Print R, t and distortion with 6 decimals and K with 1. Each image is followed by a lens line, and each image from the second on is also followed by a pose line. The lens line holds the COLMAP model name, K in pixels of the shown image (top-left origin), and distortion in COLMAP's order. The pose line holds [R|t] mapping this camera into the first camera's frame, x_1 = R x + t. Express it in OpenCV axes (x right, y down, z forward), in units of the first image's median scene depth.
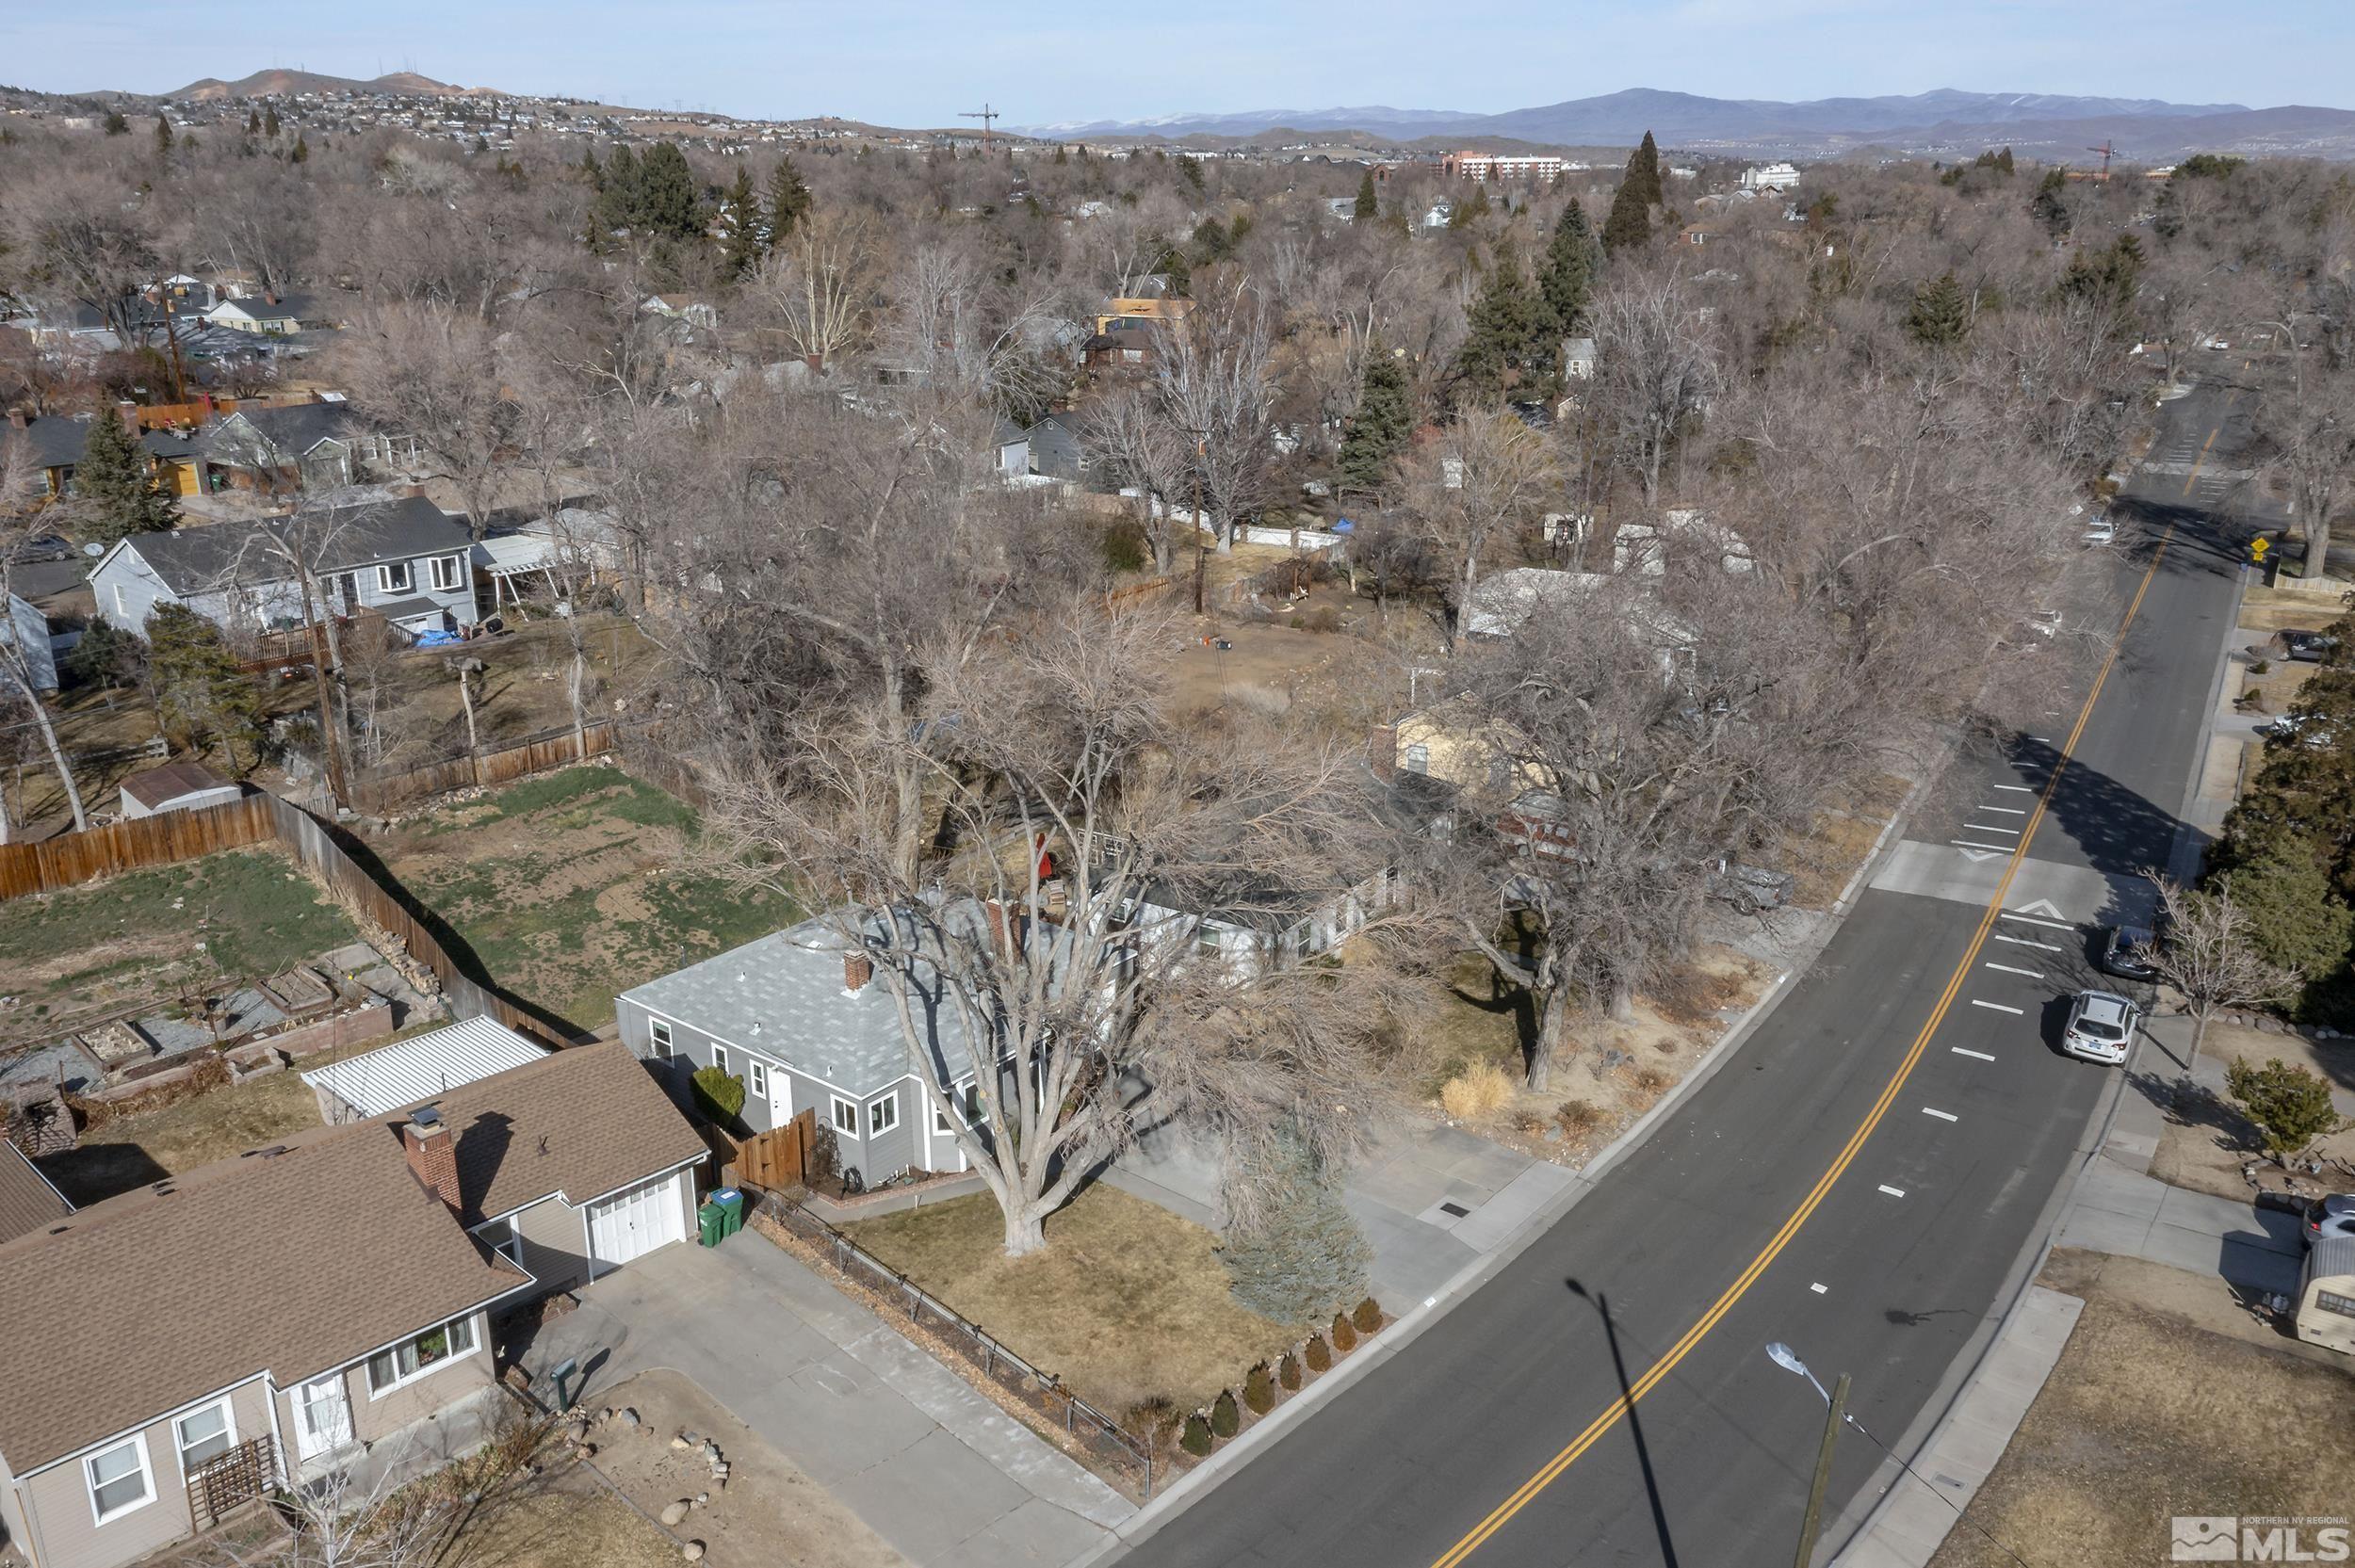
lens RADIAL K [[1923.4, 0, 1180.9], [0, 1923.4, 804.5], [0, 0, 1]] dist [0.025772, 0.000596]
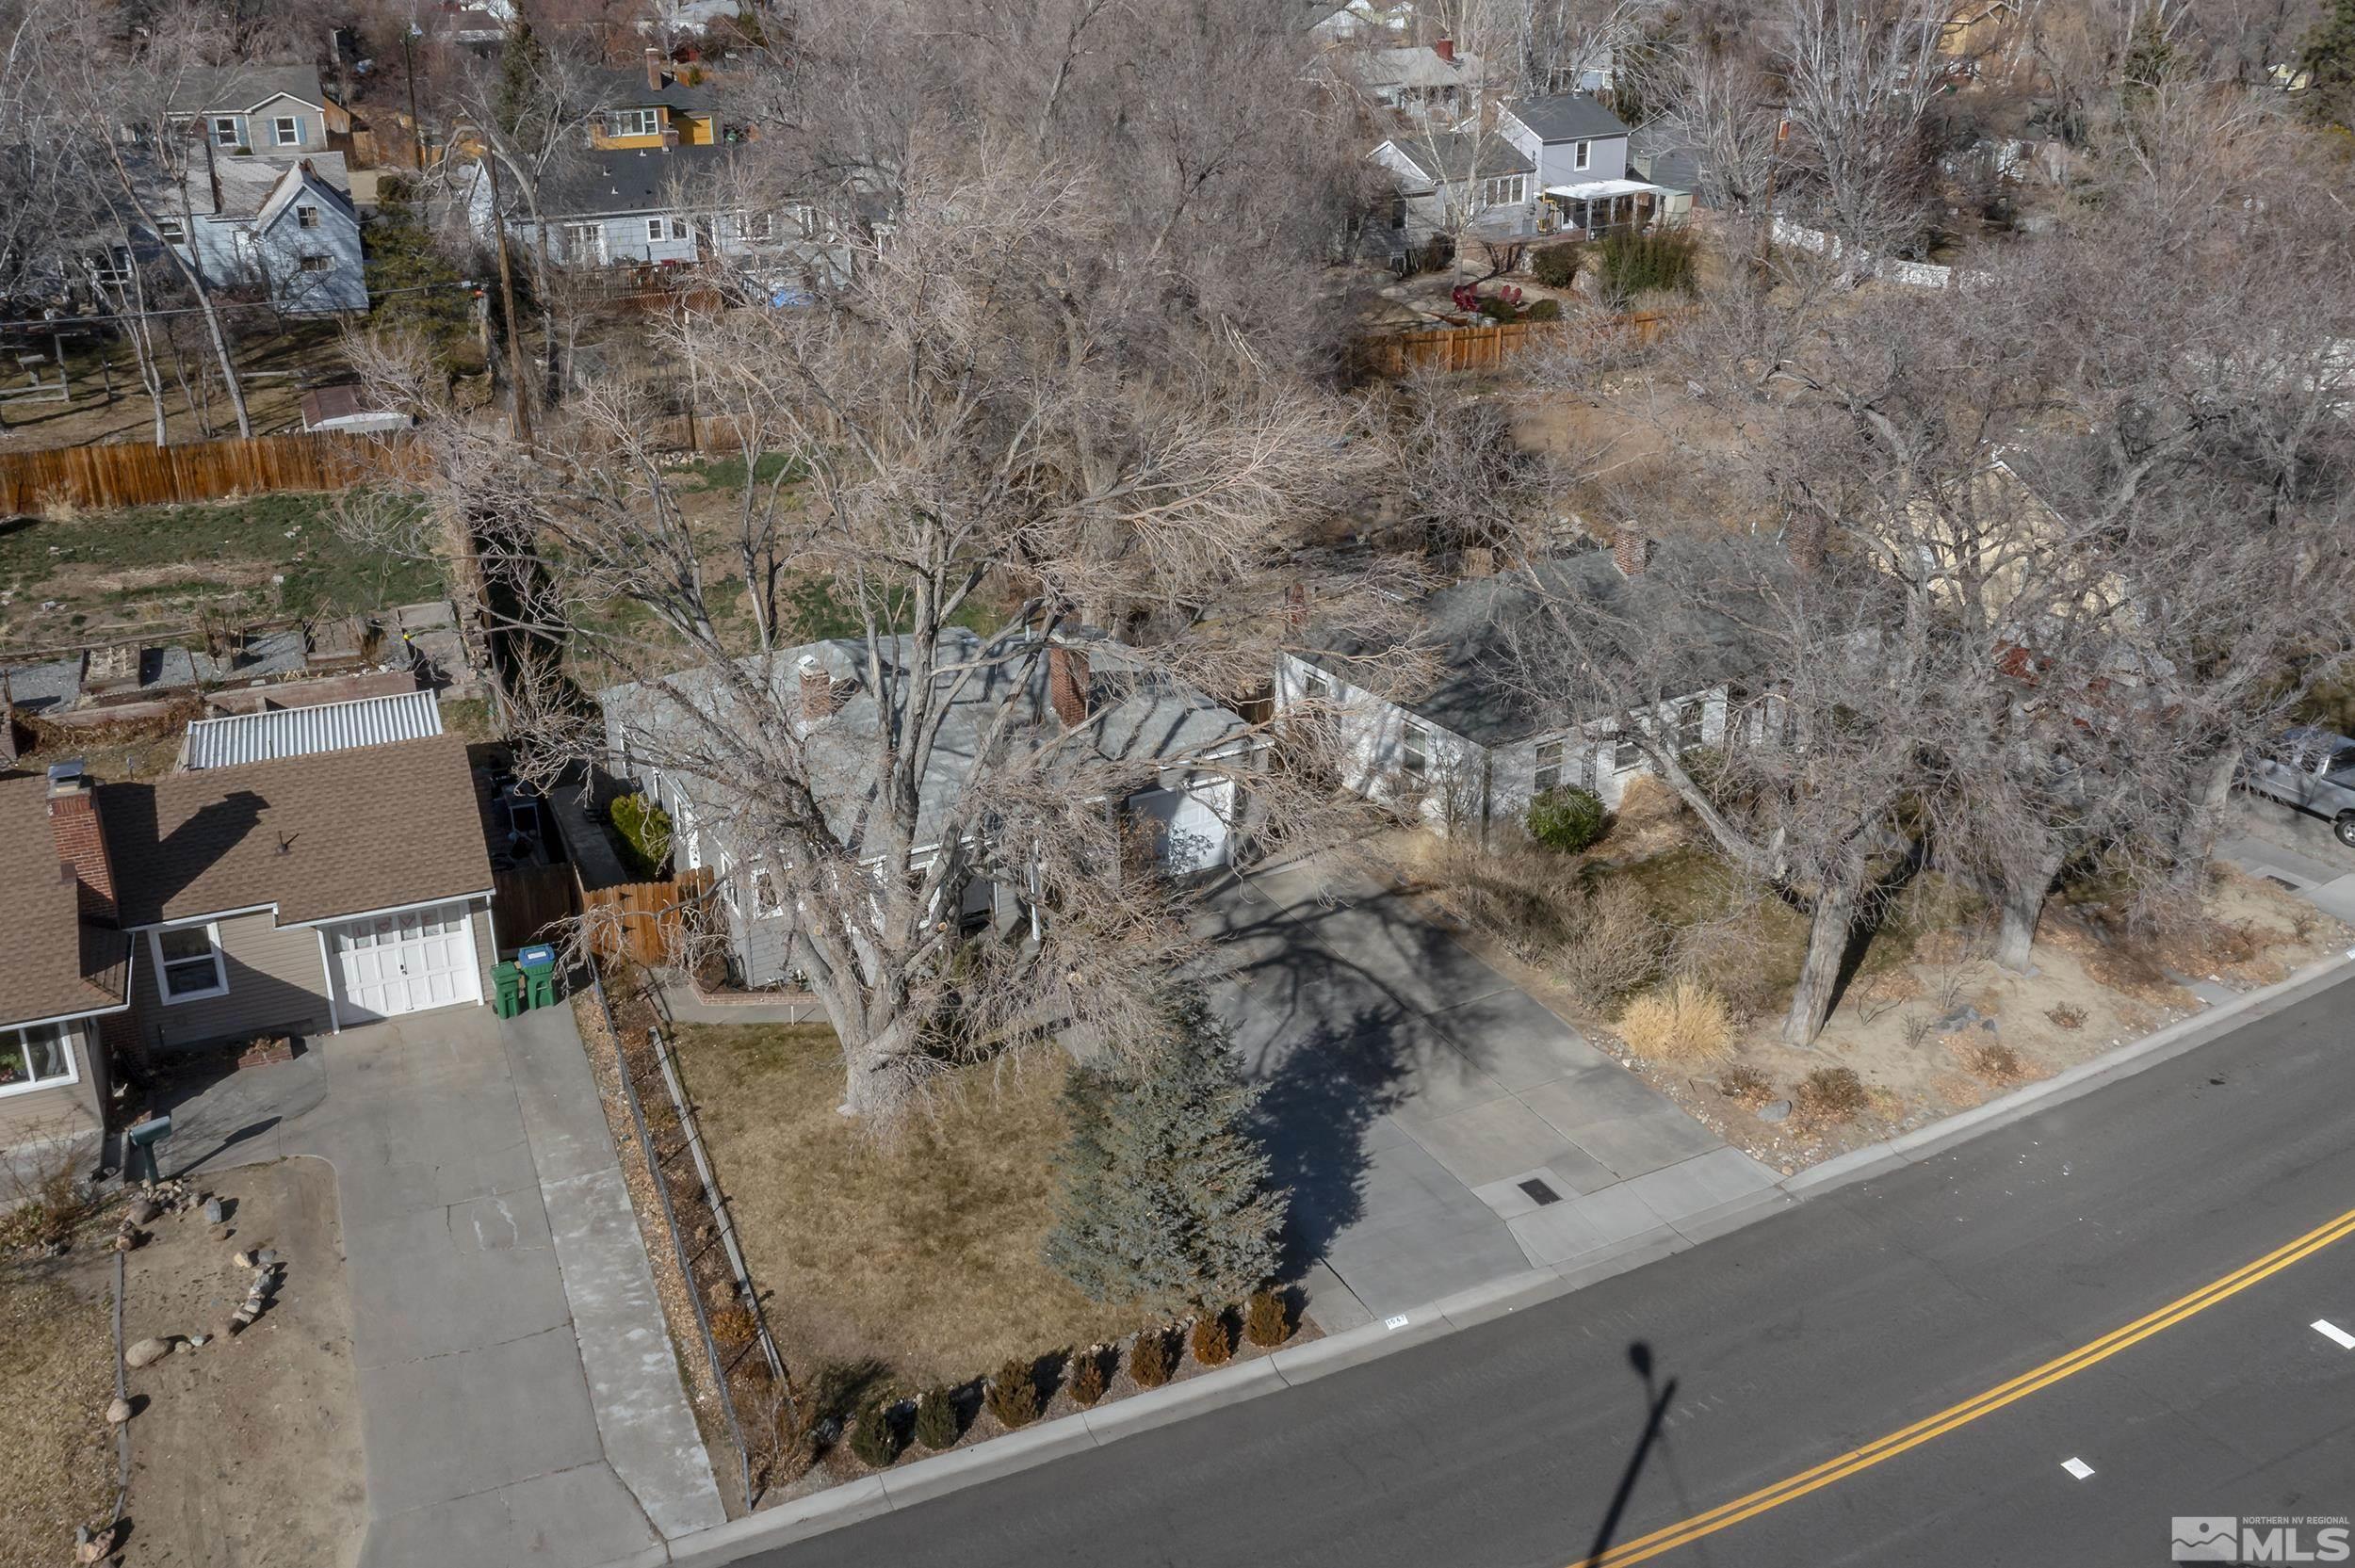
lens RADIAL K [[2079.8, 0, 1178.1], [0, 2079.8, 768.3], [0, 0, 1]] dist [0.024824, 0.006957]
pose [[0.918109, 0.150346, -0.366703, 0.257656], [-0.122846, 0.987639, 0.097356, 0.017668], [0.376808, -0.044335, 0.925230, 0.309077]]
